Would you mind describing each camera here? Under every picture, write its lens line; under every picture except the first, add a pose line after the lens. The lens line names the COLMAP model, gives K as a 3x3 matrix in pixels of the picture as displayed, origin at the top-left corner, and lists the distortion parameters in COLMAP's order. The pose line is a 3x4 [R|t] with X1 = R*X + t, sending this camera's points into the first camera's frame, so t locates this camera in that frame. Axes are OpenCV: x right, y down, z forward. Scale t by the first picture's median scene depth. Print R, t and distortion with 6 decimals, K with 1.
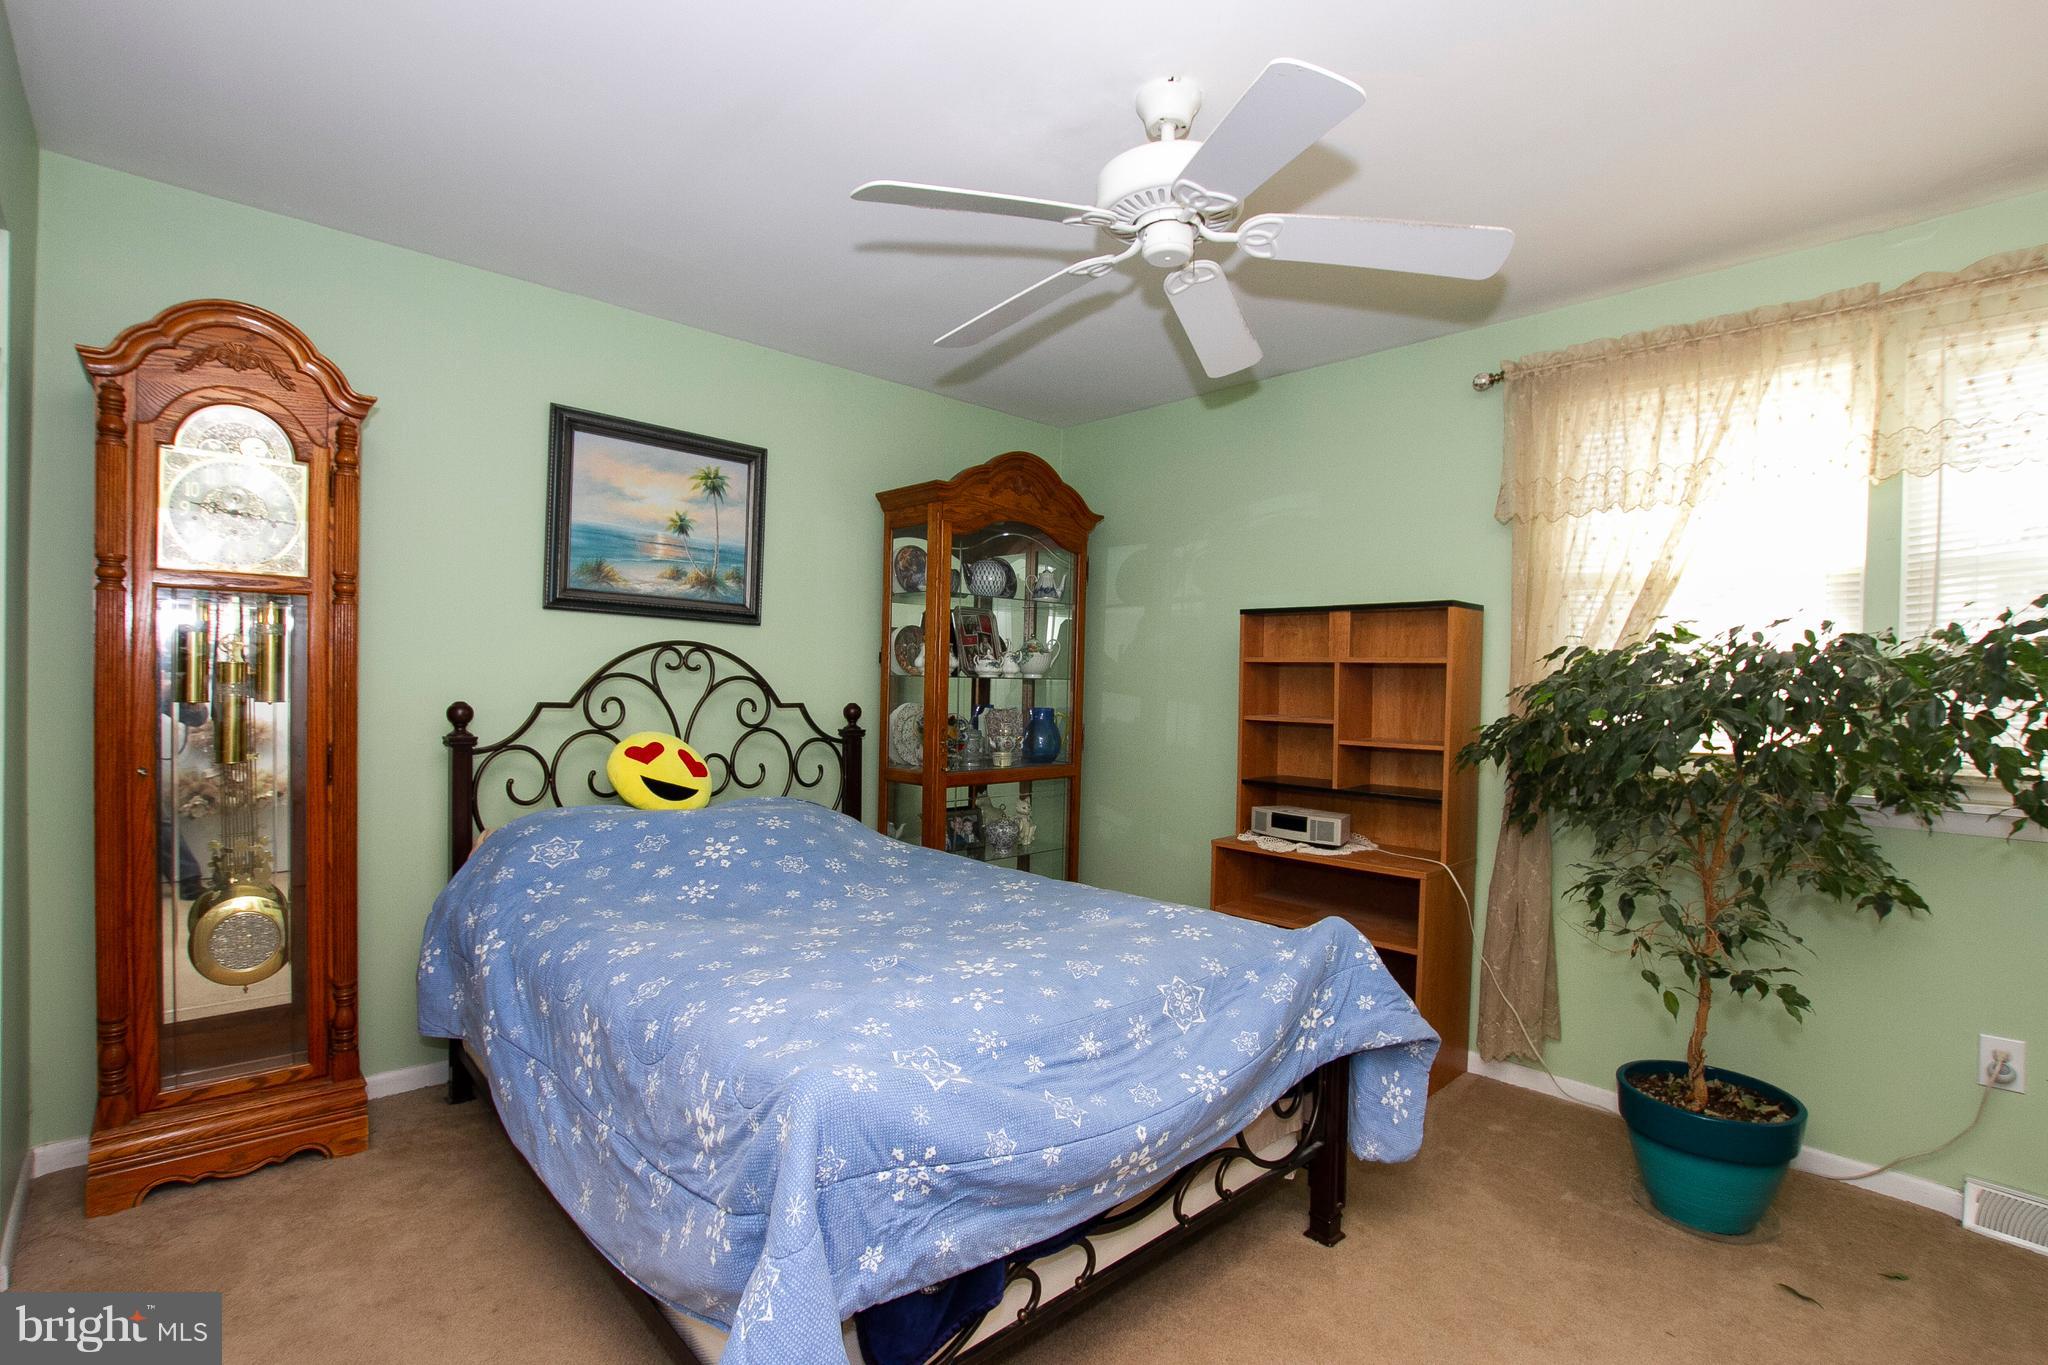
lens RADIAL K [[957.1, 0, 1024.0], [0, 957.1, 682.5], [0, 0, 1]] dist [-0.033917, 0.000209]
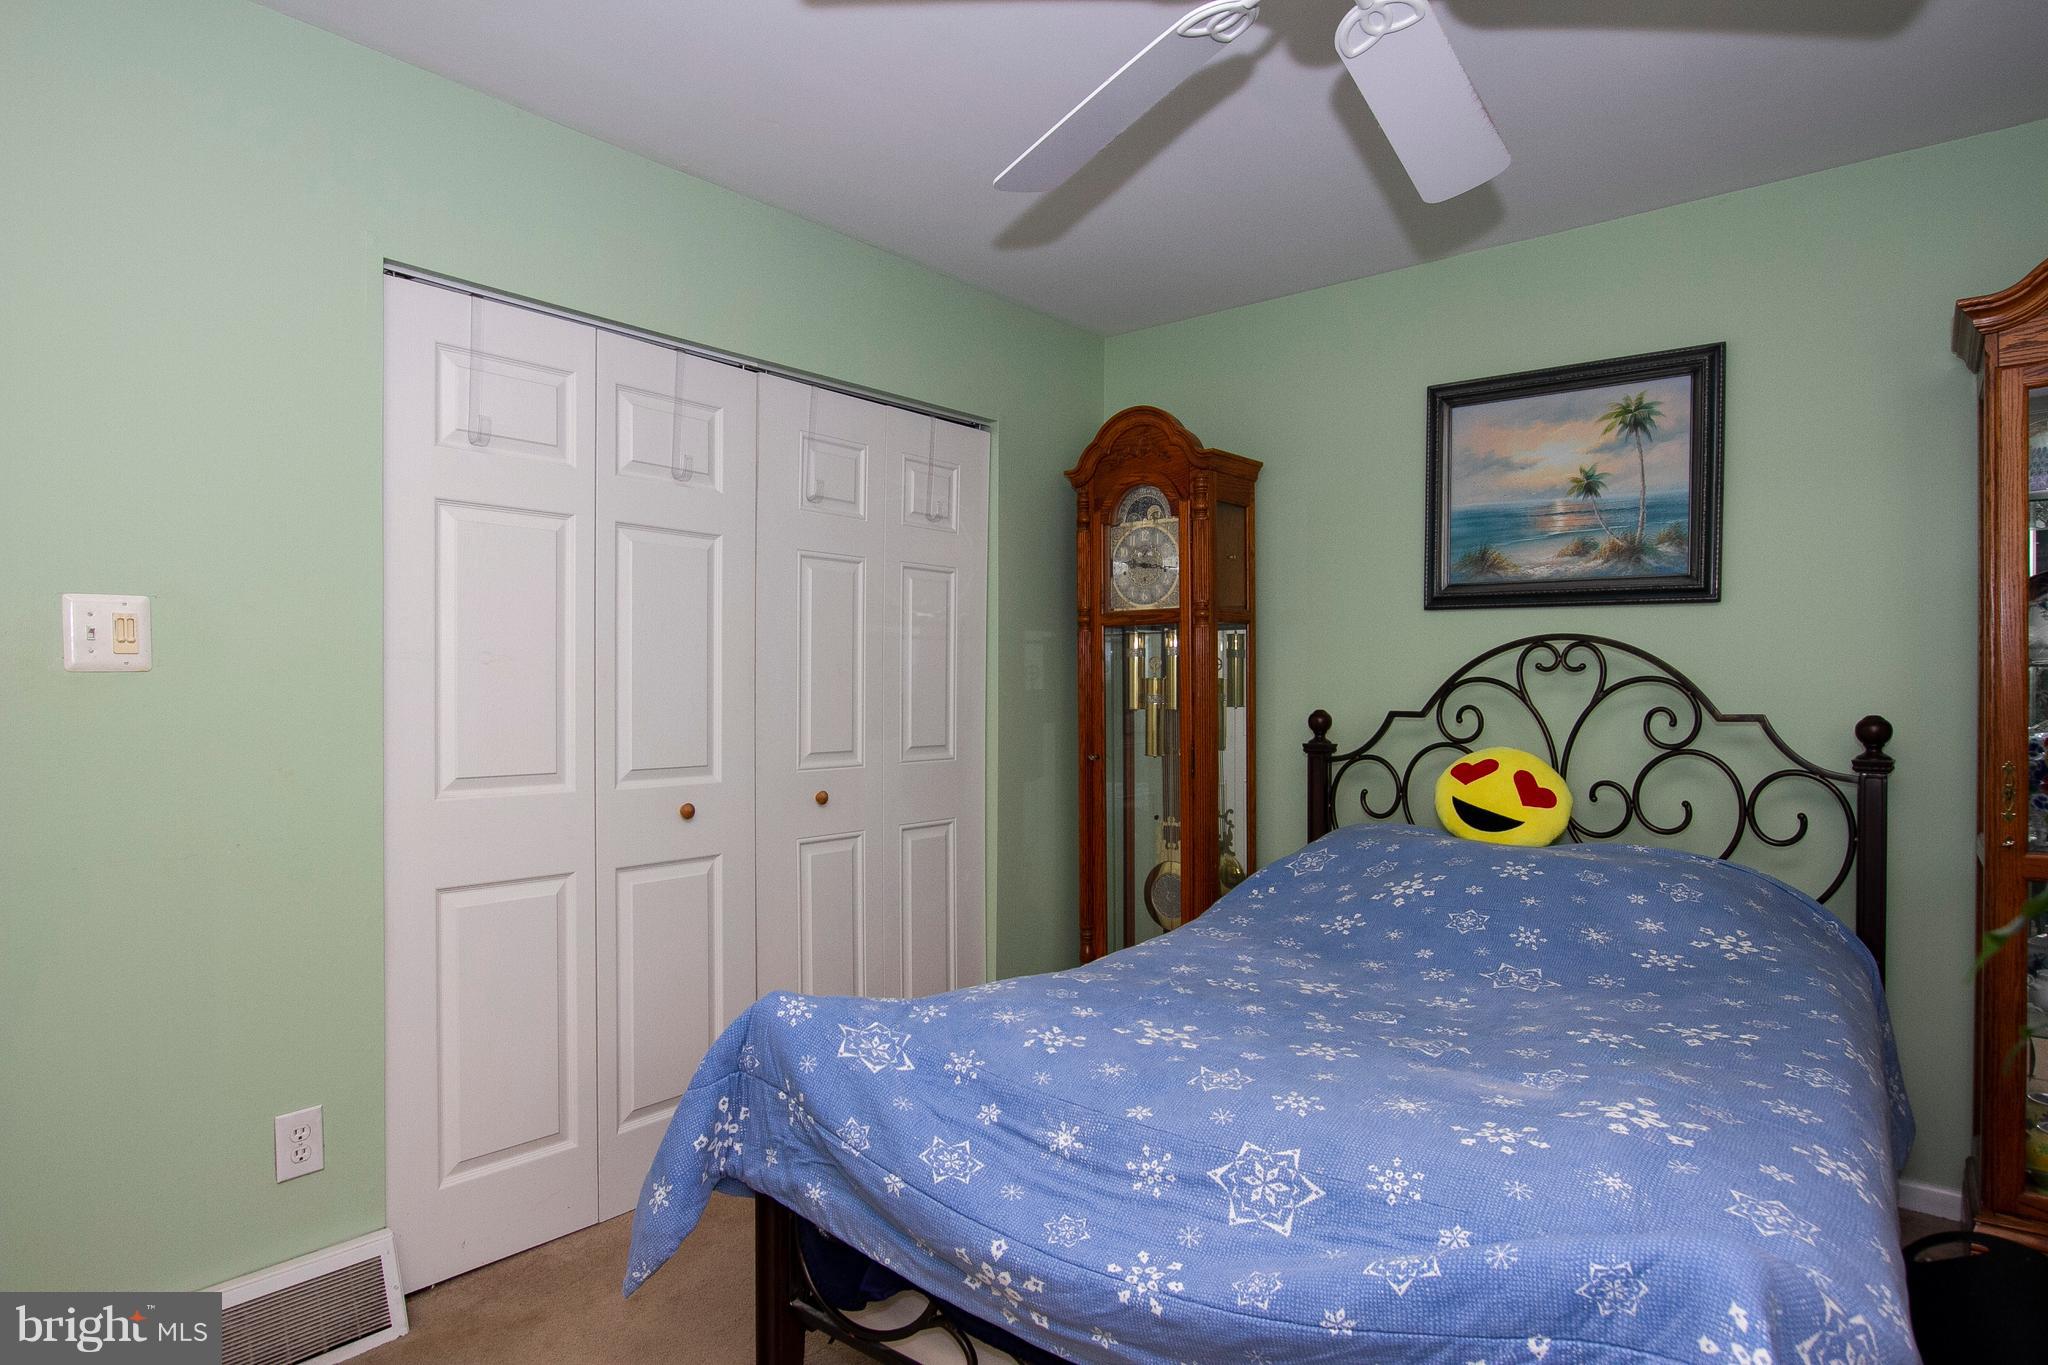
lens RADIAL K [[1162.4, 0, 1024.0], [0, 1162.4, 682.5], [0, 0, 1]] dist [-0.023753, -0.000253]
pose [[0.119883, -0.023995, -0.992498, 0.559613], [0.008889, 0.999694, -0.023095, 0.015020], [0.992748, -0.006054, 0.120059, 0.468495]]
